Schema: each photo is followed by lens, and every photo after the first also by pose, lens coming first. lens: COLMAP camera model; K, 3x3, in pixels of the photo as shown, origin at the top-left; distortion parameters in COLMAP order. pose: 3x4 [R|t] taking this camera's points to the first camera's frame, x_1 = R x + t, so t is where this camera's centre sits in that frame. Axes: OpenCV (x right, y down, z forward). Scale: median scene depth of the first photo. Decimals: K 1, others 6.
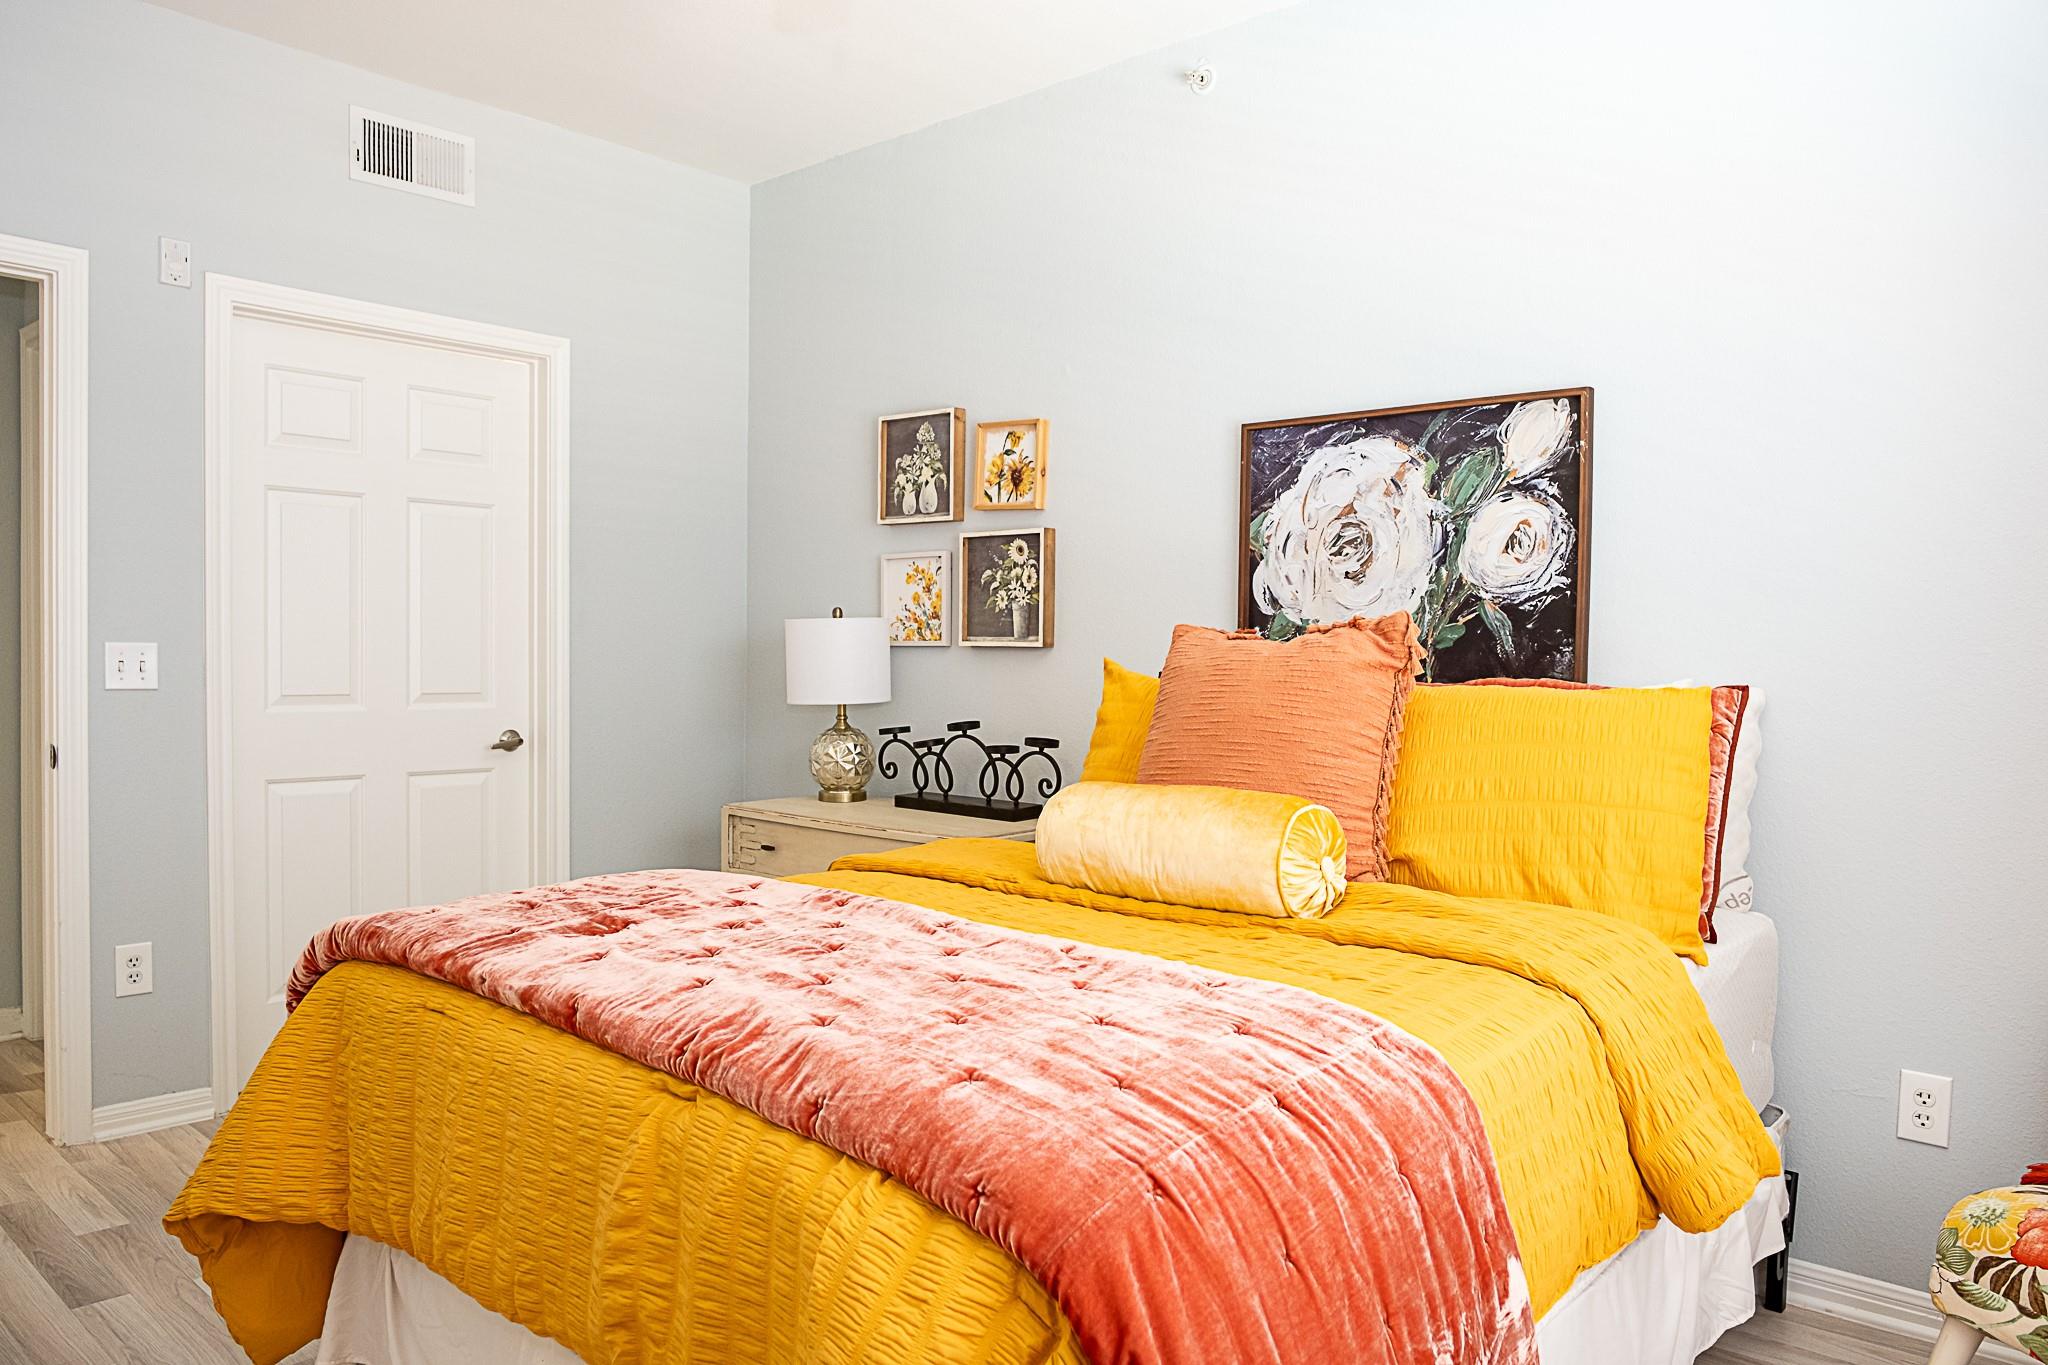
lens RADIAL K [[1420.4, 0, 1030.8], [0, 1420.4, 703.1], [0, 0, 1]] dist [-0.029725, -0.000894]
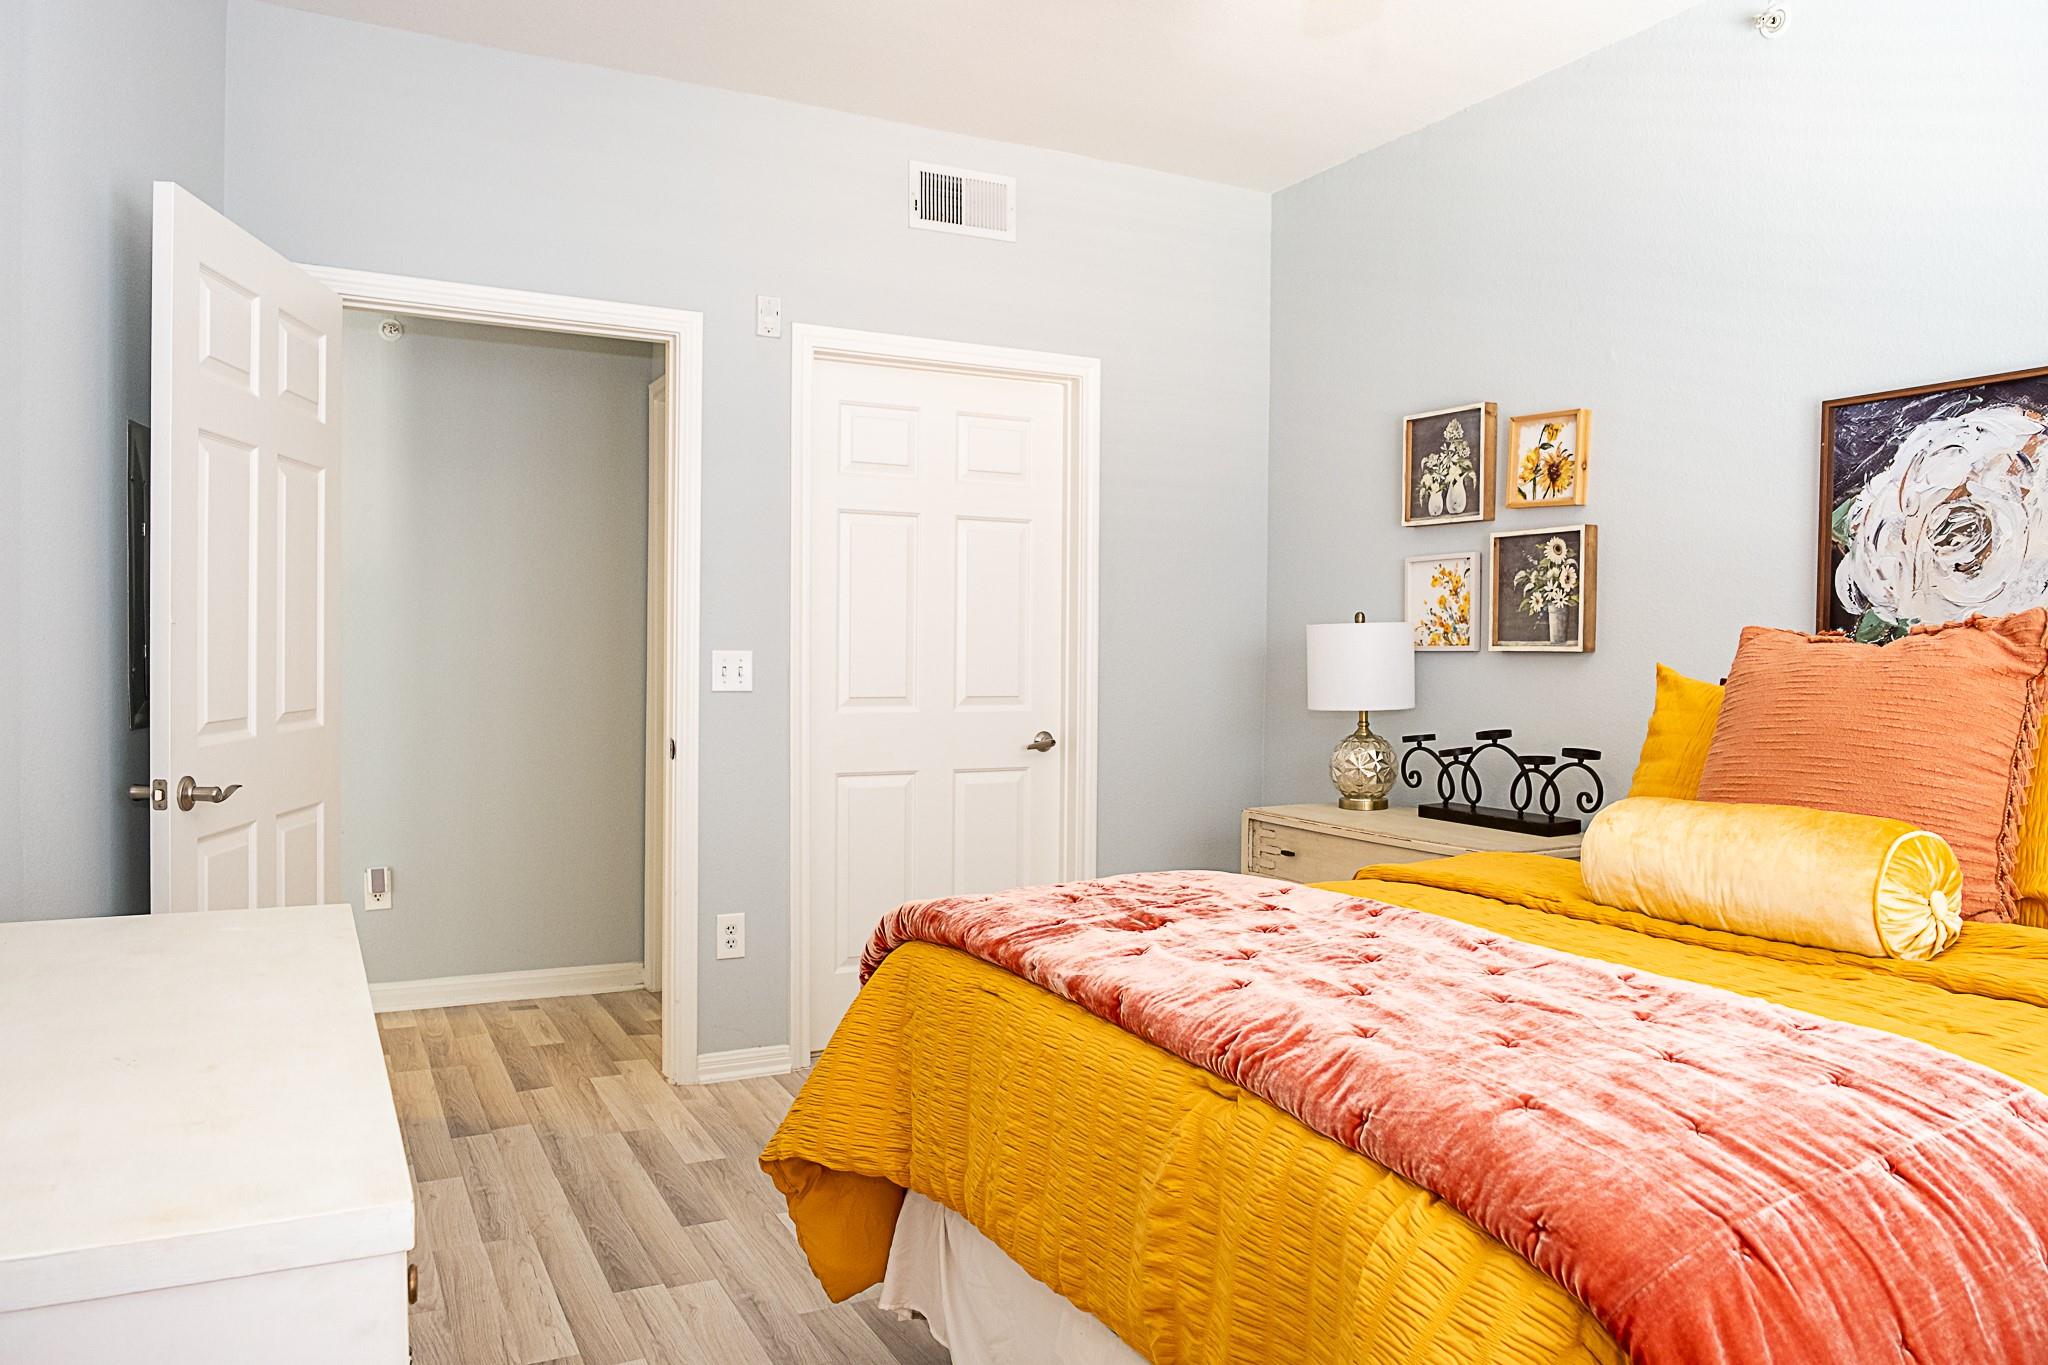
lens RADIAL K [[1420.4, 0, 1030.8], [0, 1420.4, 703.1], [0, 0, 1]] dist [-0.029725, -0.000894]
pose [[0.938068, 0.007774, -0.346365, -0.011662], [-0.009169, 0.999955, -0.002389, 0.000052], [0.346330, 0.005417, 0.938097, -0.001974]]
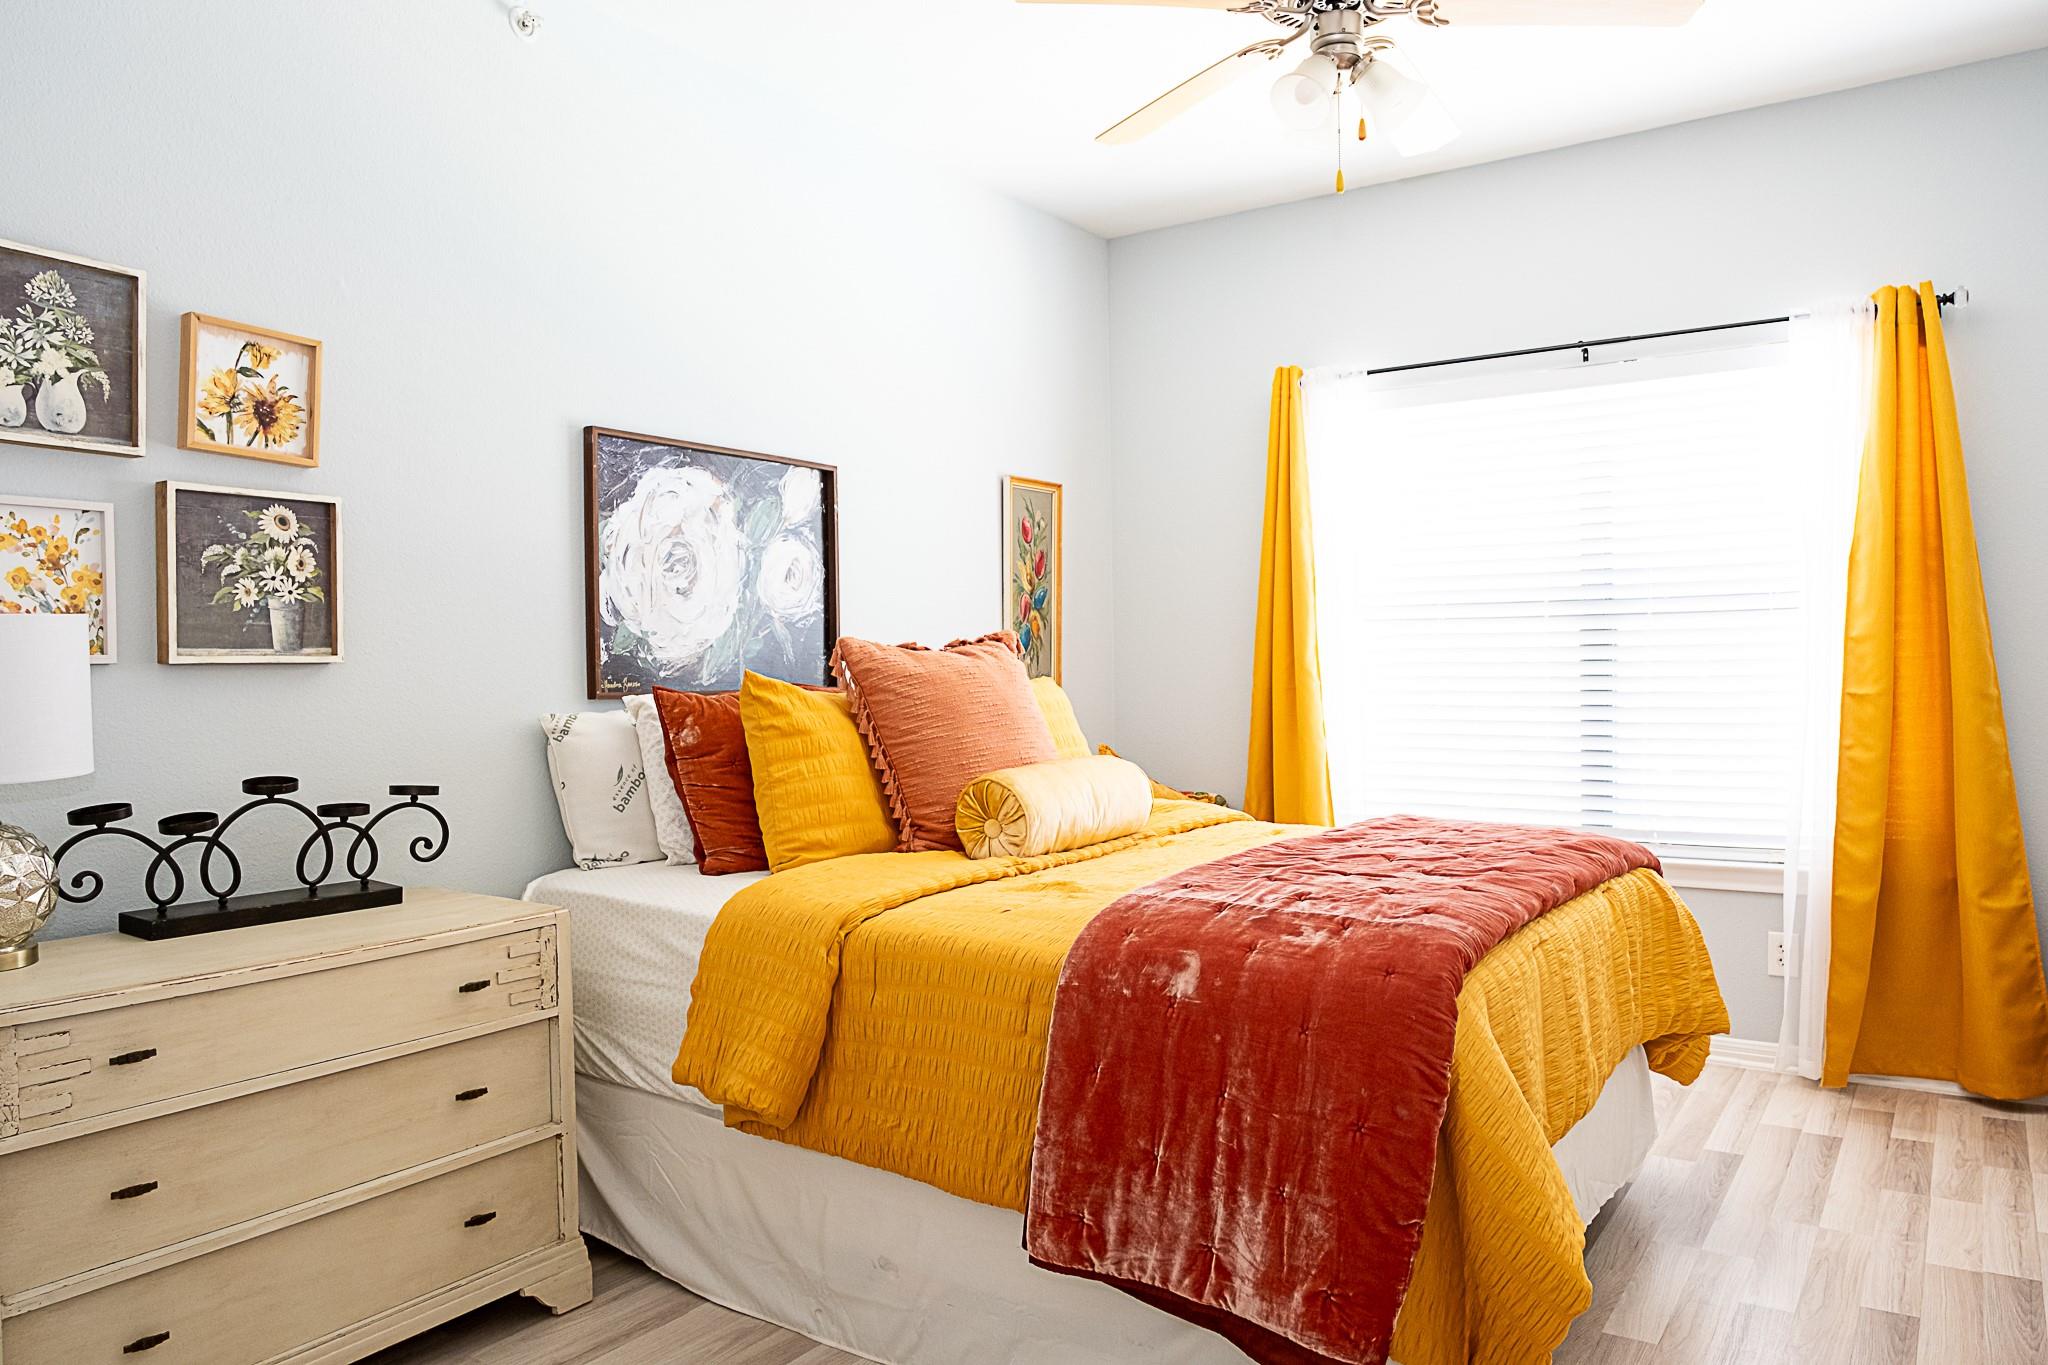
lens RADIAL K [[1422.9, 0, 1022.2], [0, 1422.9, 705.4], [0, 0, 1]] dist [-0.047450, 0.029919]
pose [[-0.142530, -0.042285, 0.988887, -0.885637], [0.041609, 0.997948, 0.048669, -0.045421], [-0.988915, 0.048084, -0.140478, 0.902042]]
